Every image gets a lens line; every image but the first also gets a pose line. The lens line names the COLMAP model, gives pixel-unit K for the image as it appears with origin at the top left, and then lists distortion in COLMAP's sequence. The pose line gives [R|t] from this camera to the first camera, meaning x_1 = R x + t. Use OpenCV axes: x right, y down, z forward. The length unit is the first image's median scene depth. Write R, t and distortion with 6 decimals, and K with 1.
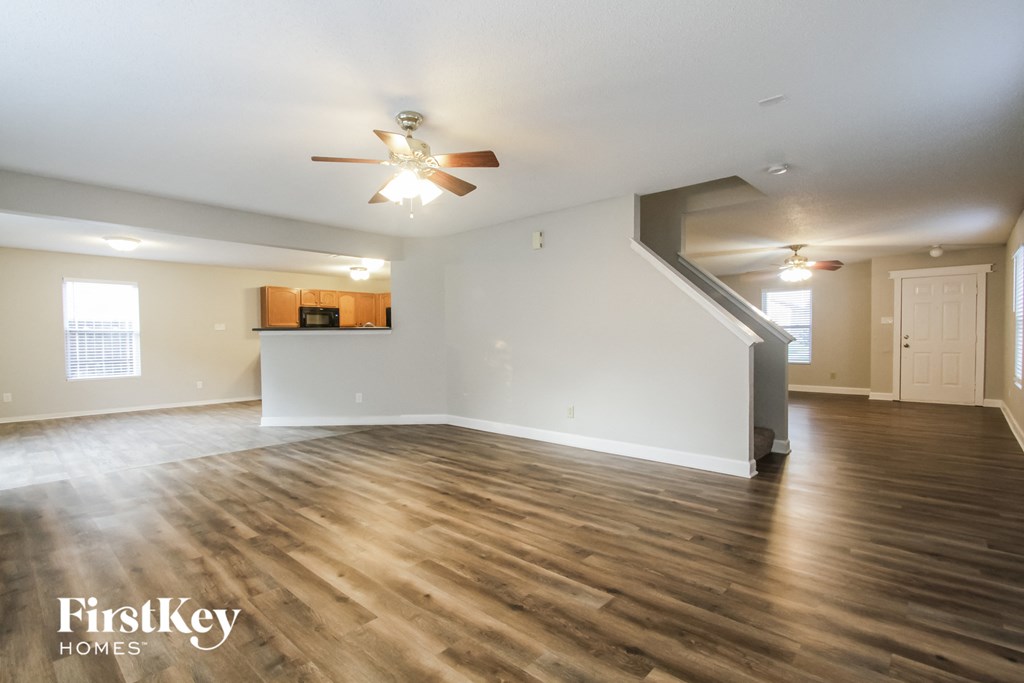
lens RADIAL K [[498.3, 0, 511.6], [0, 498.3, 355.1], [0, 0, 1]] dist [-0.002583, 0.000174]
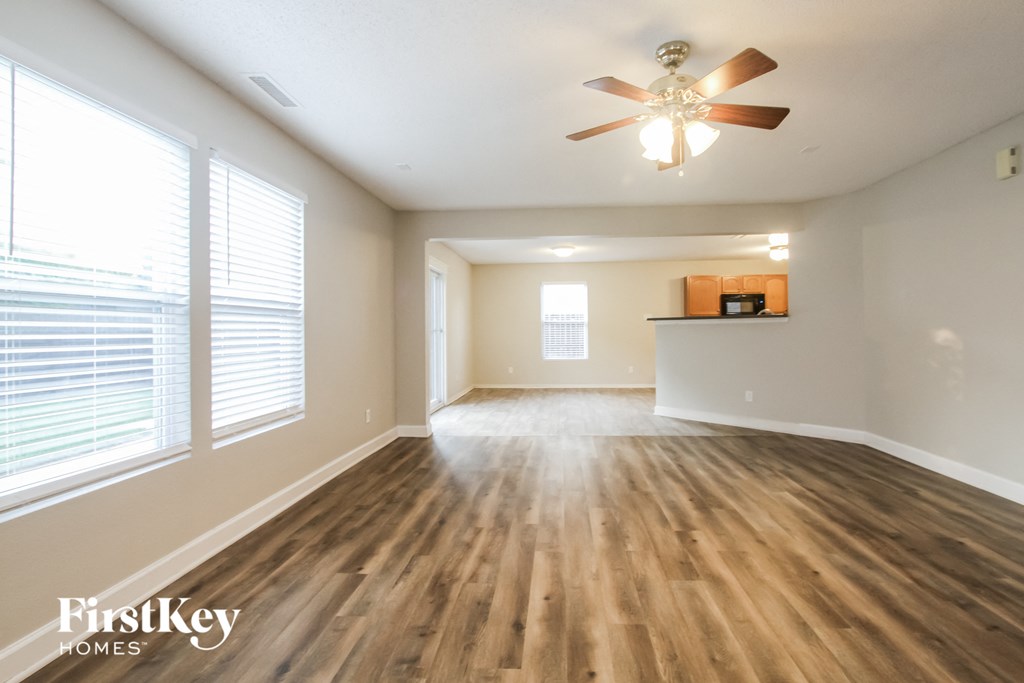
lens RADIAL K [[498.3, 0, 515.2], [0, 498.3, 329.4], [0, 0, 1]] dist [-0.016924, 0.001333]
pose [[0.625643, 0.000938, -0.780109, 0.175068], [-0.022900, 0.999590, -0.017164, -0.009740], [0.779773, 0.028603, 0.625408, 0.224258]]
